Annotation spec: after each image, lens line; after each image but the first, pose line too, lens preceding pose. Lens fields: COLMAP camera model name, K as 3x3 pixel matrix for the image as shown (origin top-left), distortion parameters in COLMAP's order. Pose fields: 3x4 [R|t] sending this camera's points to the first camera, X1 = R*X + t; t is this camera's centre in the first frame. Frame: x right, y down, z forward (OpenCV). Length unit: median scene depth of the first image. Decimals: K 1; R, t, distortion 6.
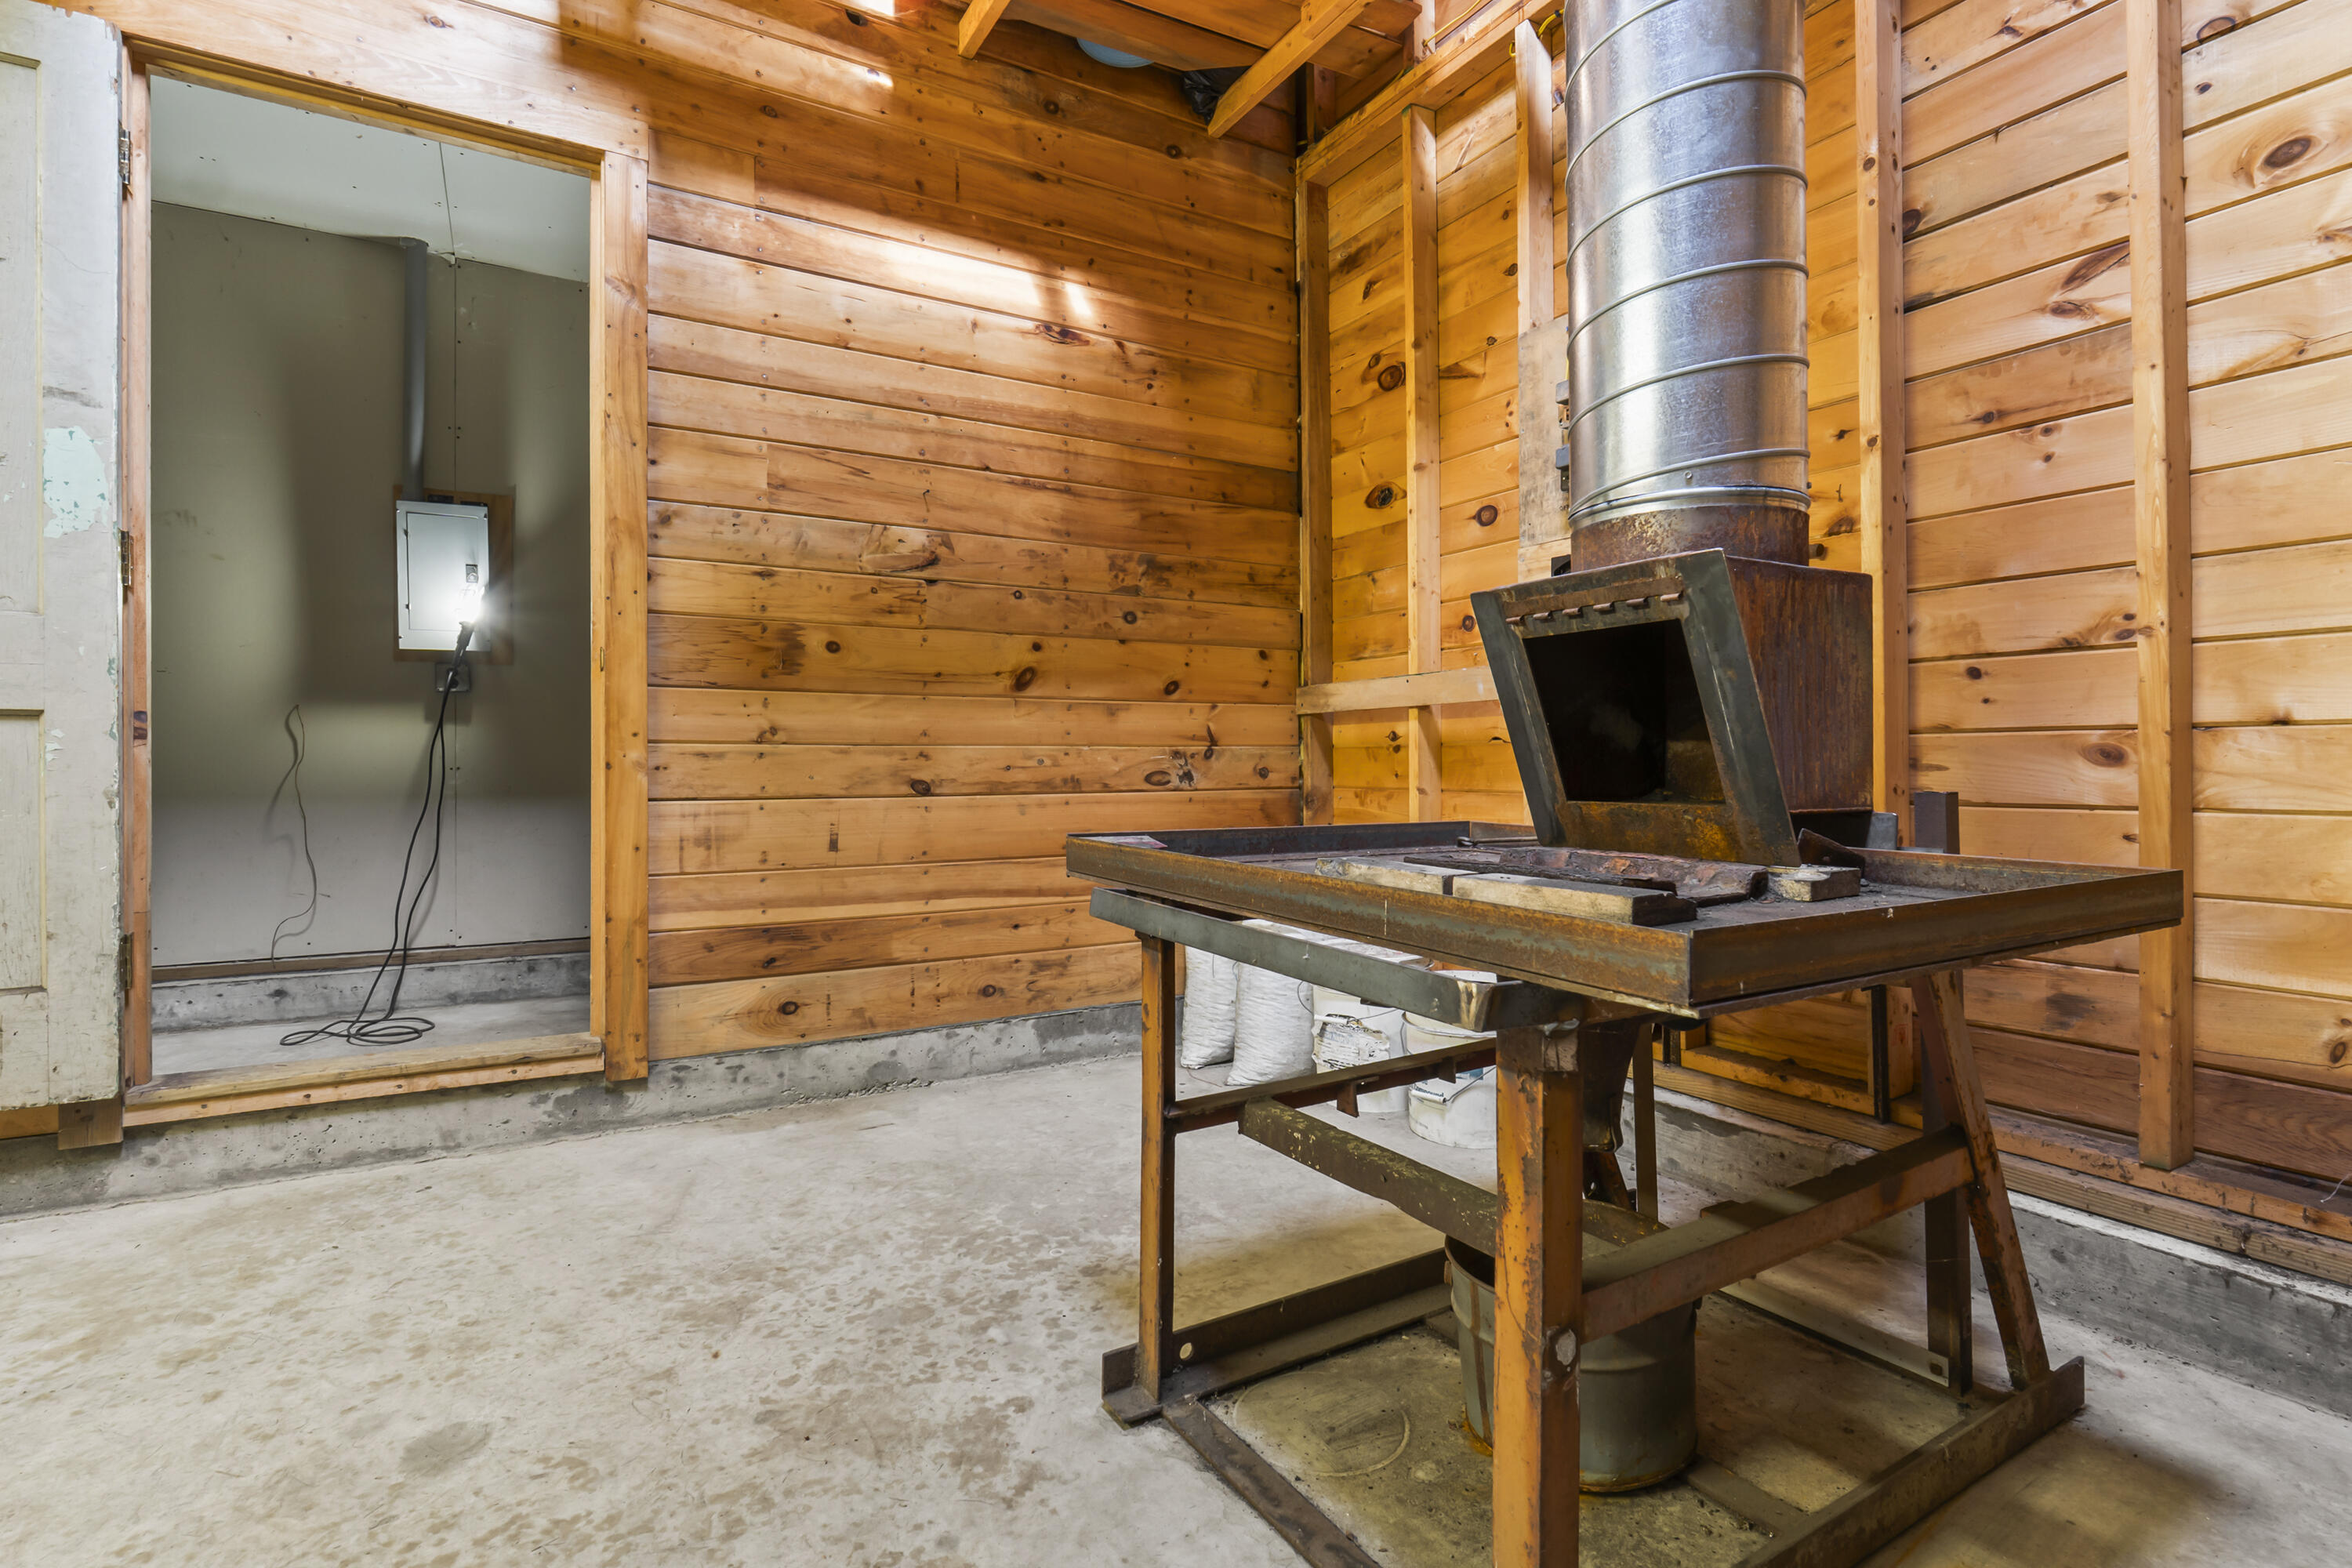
lens RADIAL K [[1121.3, 0, 1173.3], [0, 1121.3, 760.7], [0, 0, 1]] dist [-0.010653, -0.000077]
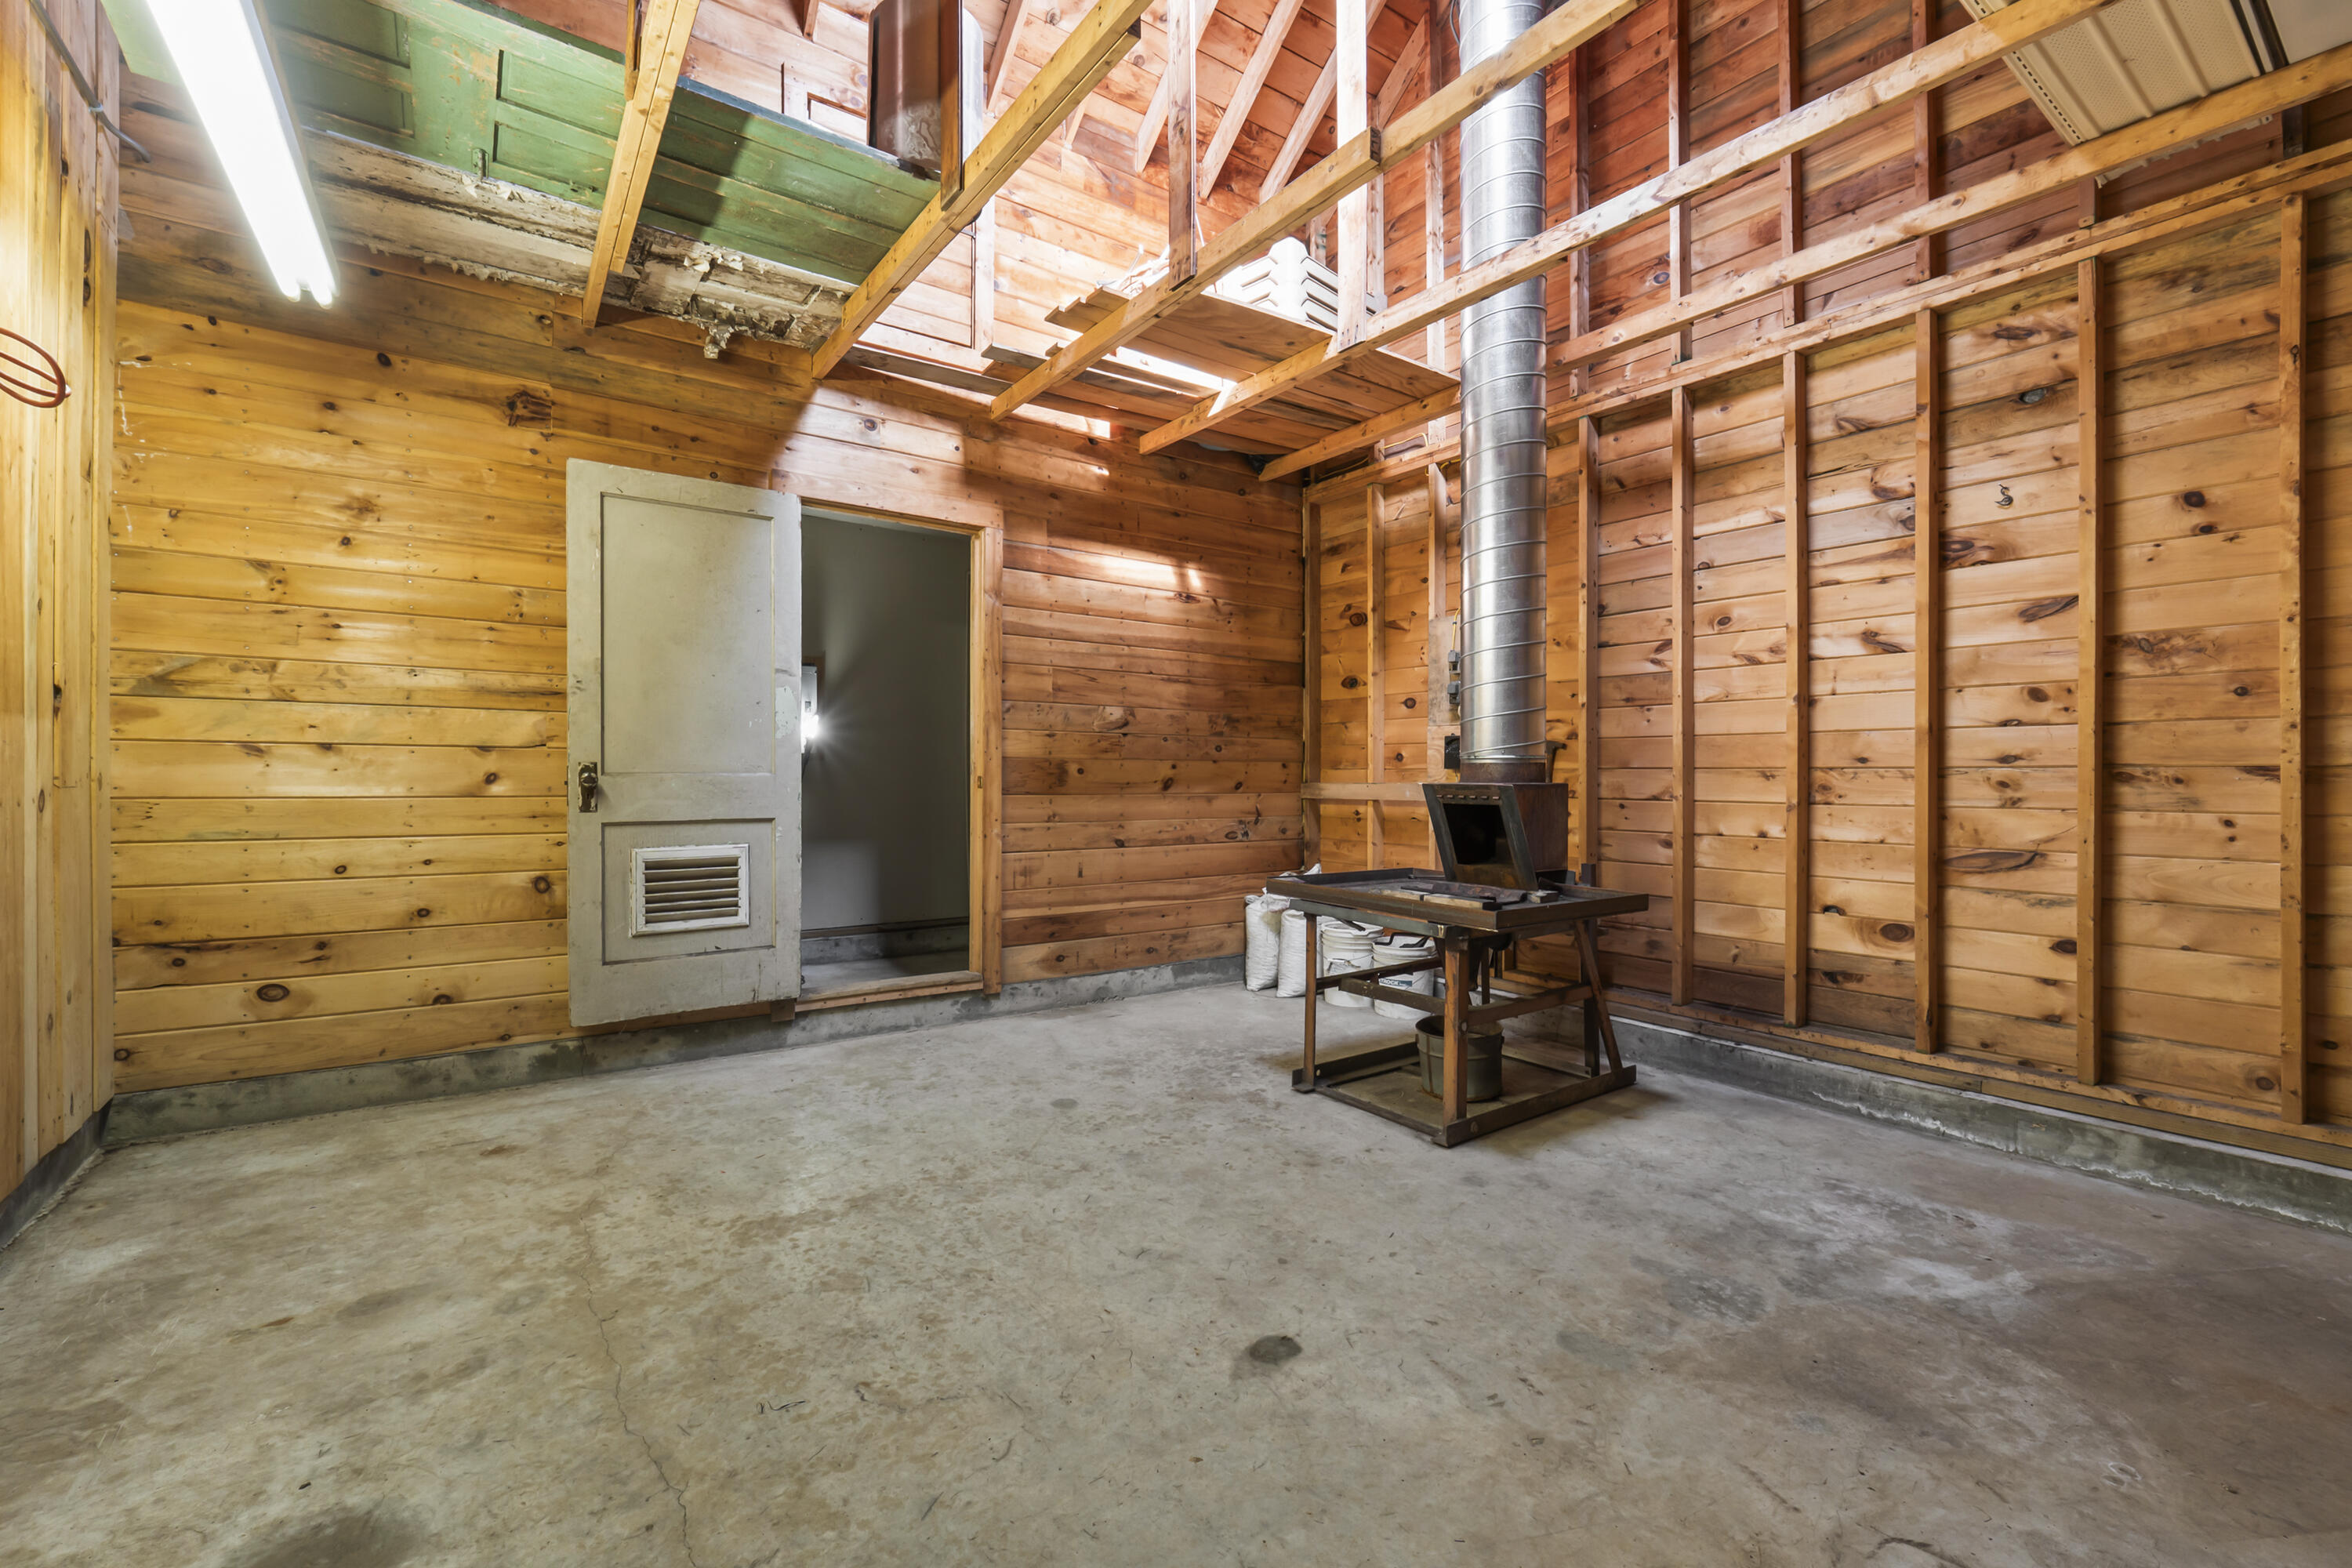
lens RADIAL K [[999.0, 0, 1174.5], [0, 999.0, 778.9], [0, 0, 1]] dist [-0.011643, 0.000672]
pose [[0.995626, 0.007625, 0.093120, -0.355891], [-0.008125, 0.999955, 0.004988, -0.115677], [-0.093078, -0.005723, 0.995642, -0.850832]]
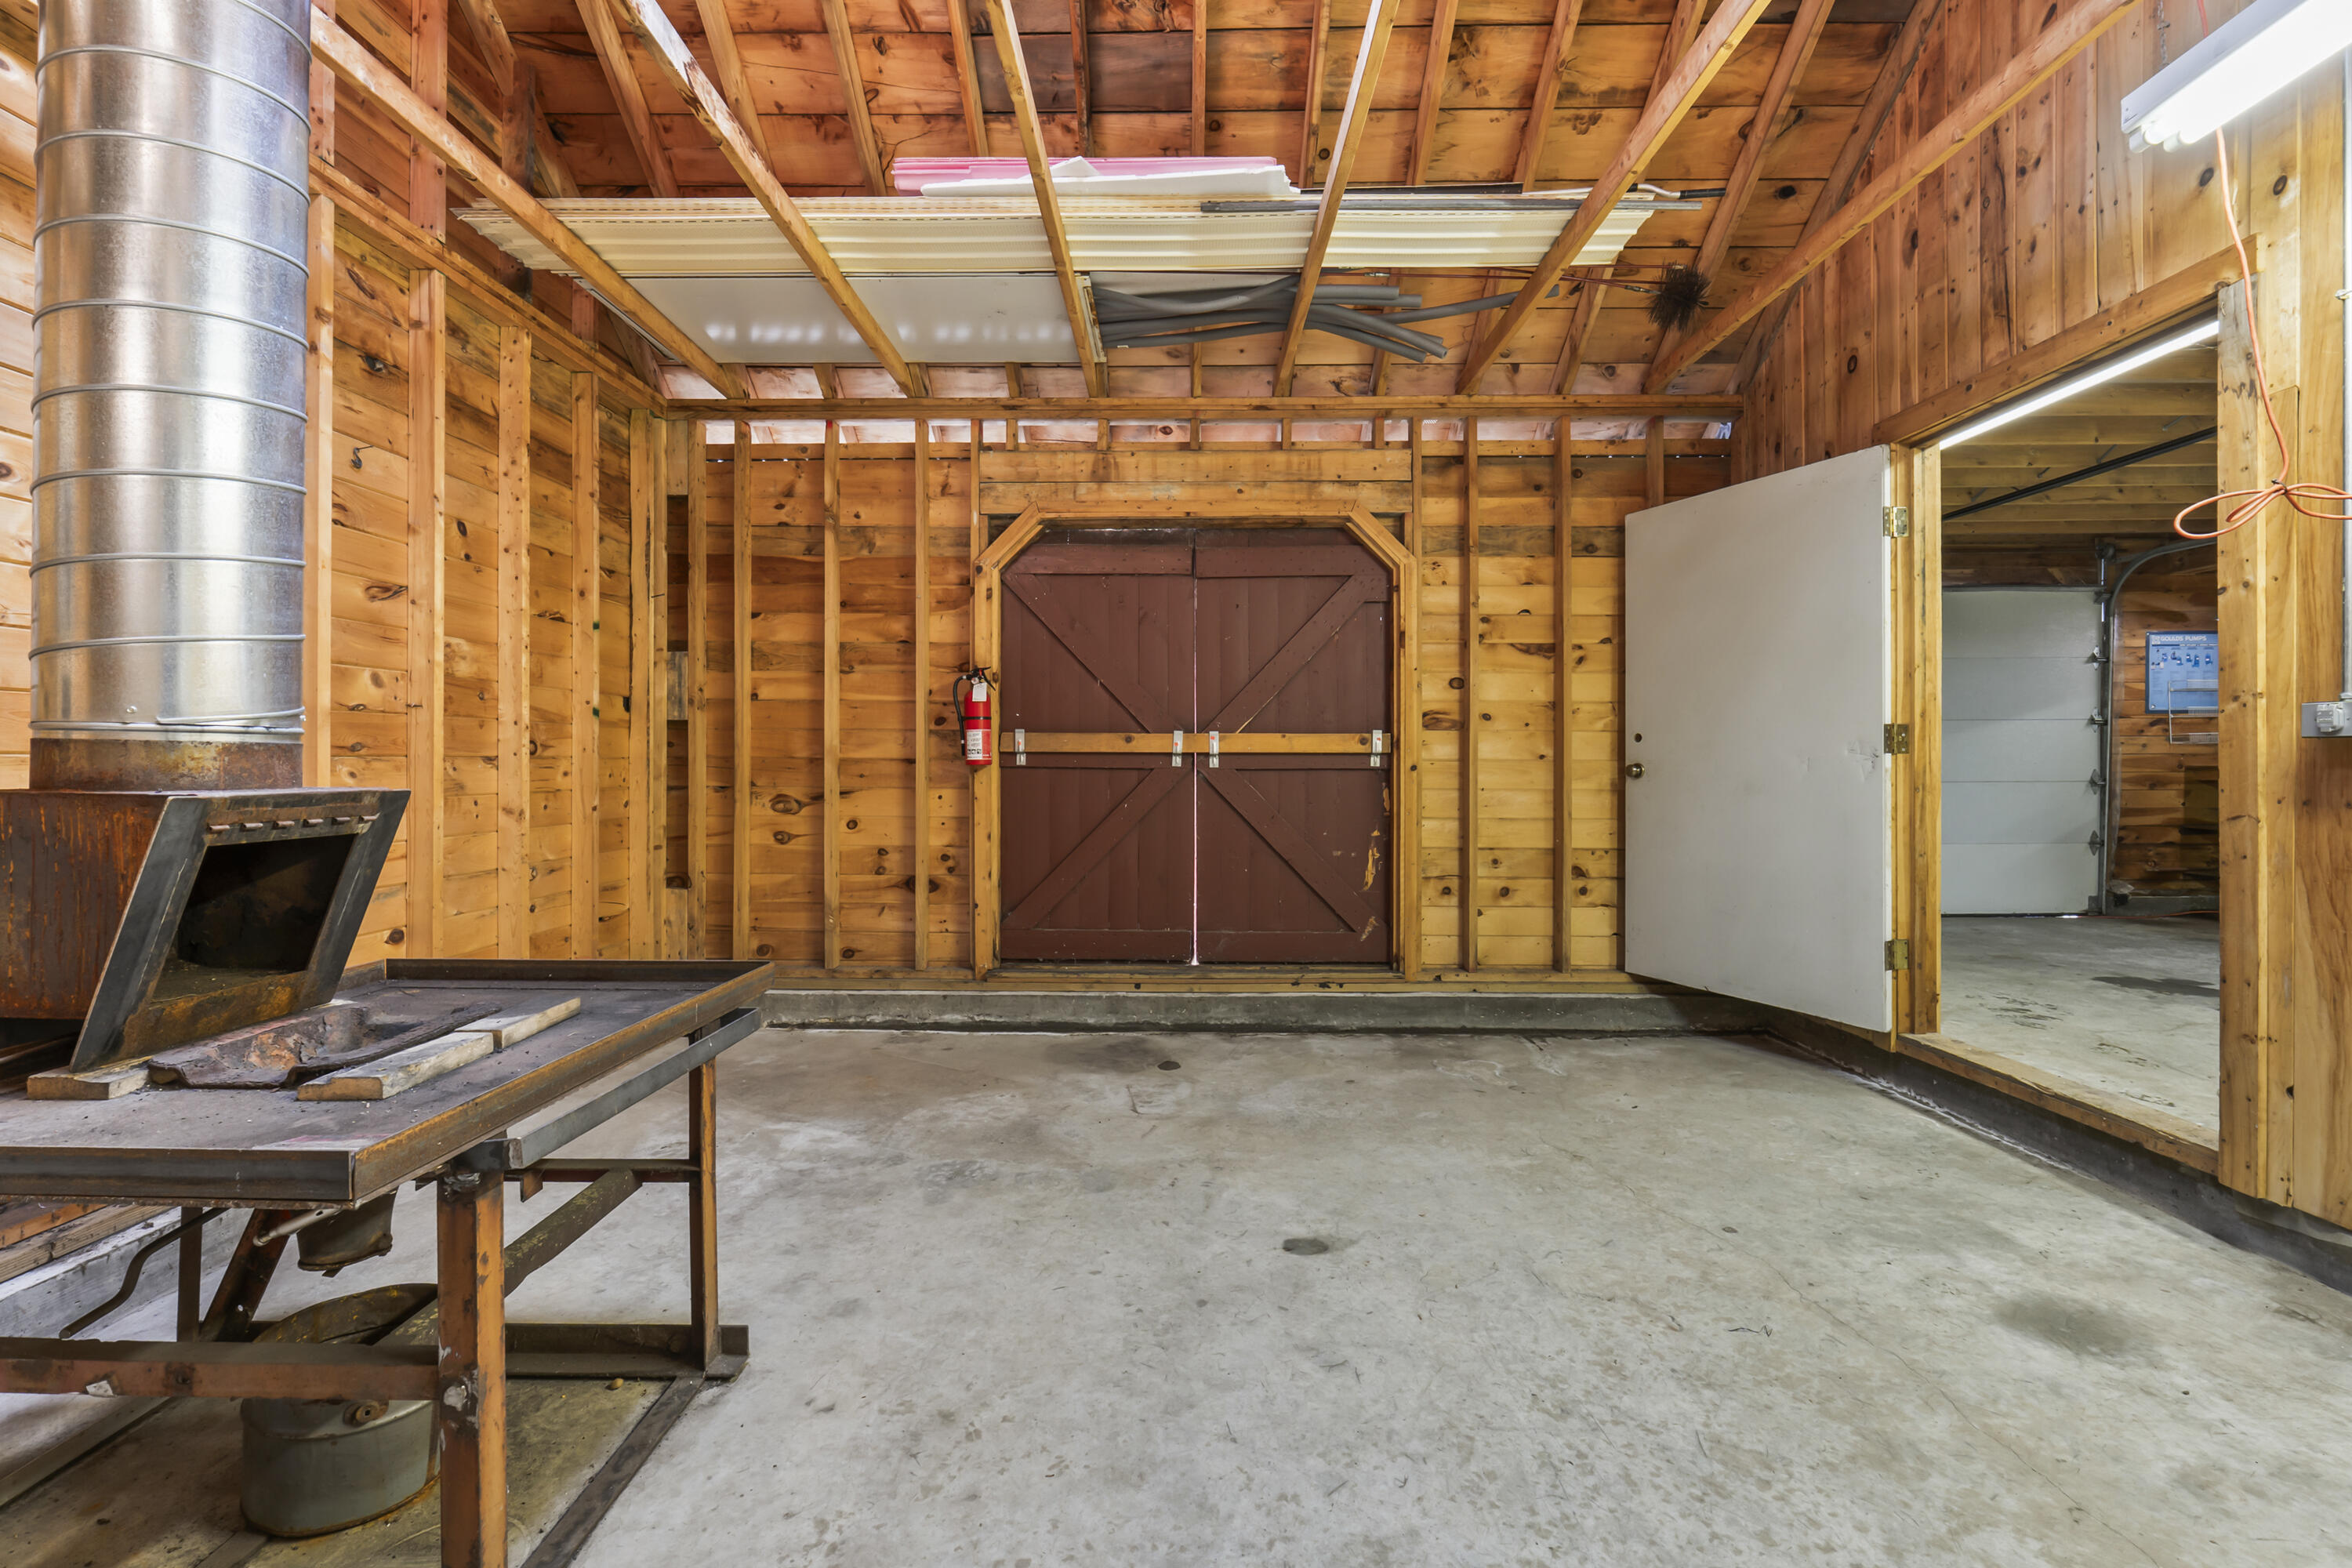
lens RADIAL K [[999.0, 0, 1167.2], [0, 999.0, 768.7], [0, 0, 1]] dist [-0.011643, 0.000672]
pose [[-0.855272, 0.000217, 0.518179, -0.594957], [0.004417, 0.999967, 0.006871, -0.121591], [-0.518160, 0.008166, -0.855244, 0.921216]]
